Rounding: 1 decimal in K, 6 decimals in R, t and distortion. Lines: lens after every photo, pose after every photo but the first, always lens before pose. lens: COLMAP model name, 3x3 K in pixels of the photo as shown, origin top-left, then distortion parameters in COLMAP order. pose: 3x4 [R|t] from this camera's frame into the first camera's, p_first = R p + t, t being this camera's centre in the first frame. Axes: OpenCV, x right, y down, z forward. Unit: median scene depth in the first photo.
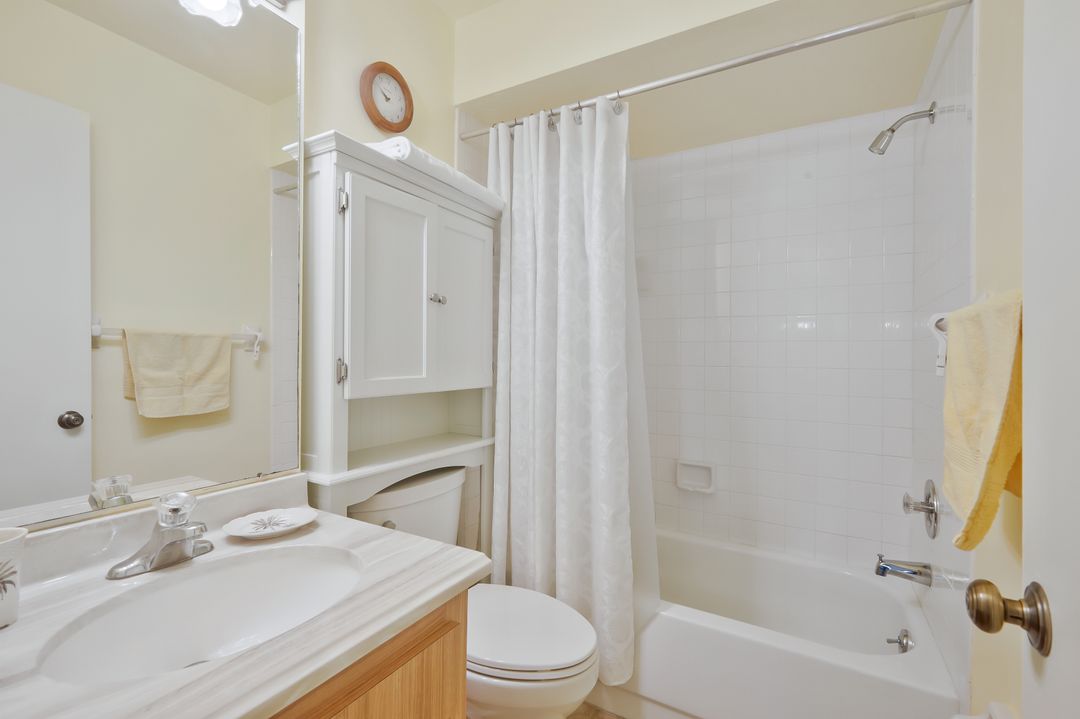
lens RADIAL K [[480.5, 0, 538.1], [0, 480.5, 355.7], [0, 0, 1]] dist [0.005002, 0.000418]
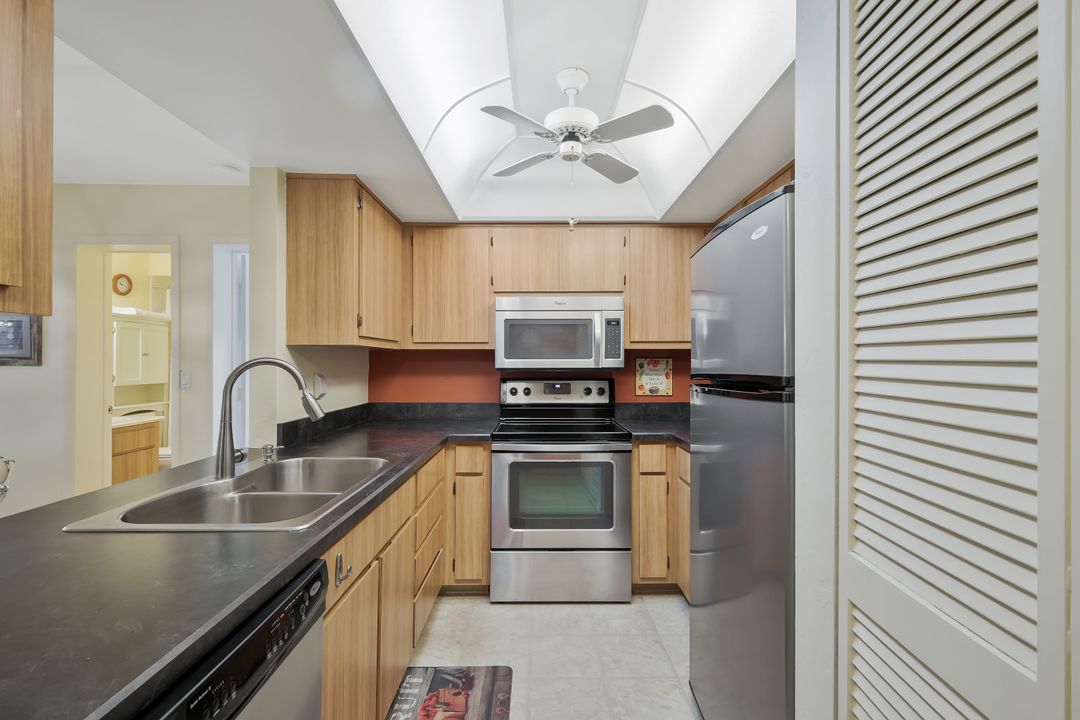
lens RADIAL K [[483.3, 0, 542.2], [0, 483.3, 363.0], [0, 0, 1]] dist [0.013639, -0.004593]
pose [[0.854521, -0.006608, 0.519375, 0.303290], [0.003595, 0.999970, 0.006808, -0.058809], [-0.519405, -0.003950, 0.854519, -2.606624]]
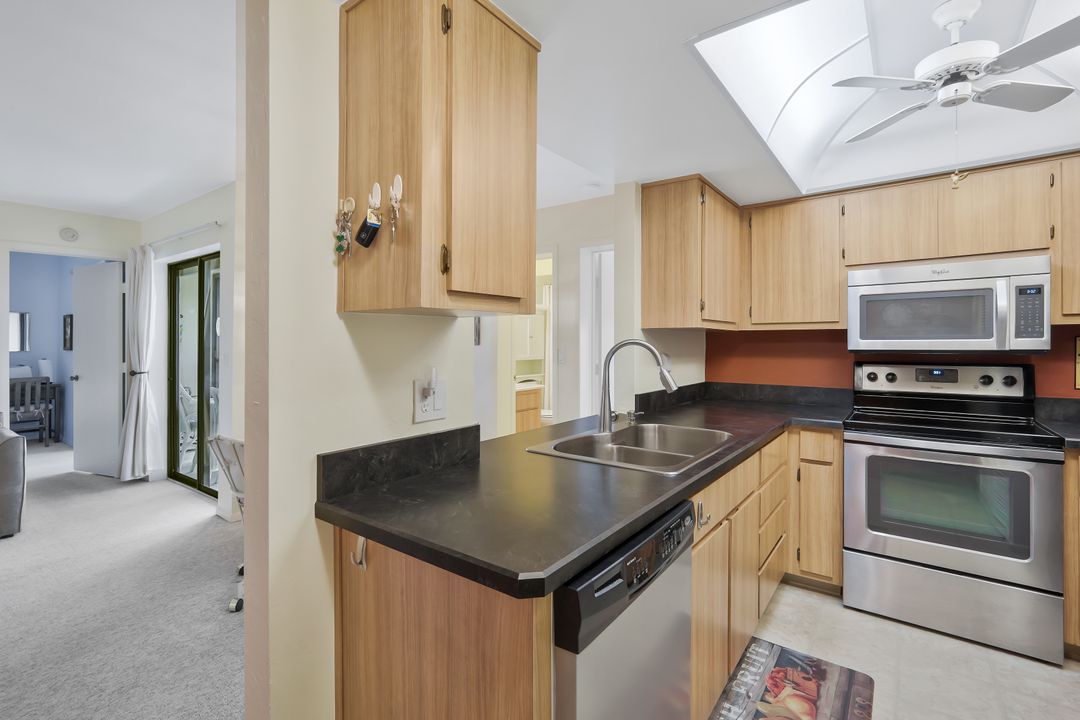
lens RADIAL K [[483.3, 0, 548.1], [0, 483.3, 339.4], [0, 0, 1]] dist [0.013639, -0.004593]
pose [[0.995064, -0.006180, -0.099047, 0.294654], [0.005644, 0.999968, -0.005689, -0.058827], [0.099079, 0.005101, 0.995067, -2.621663]]
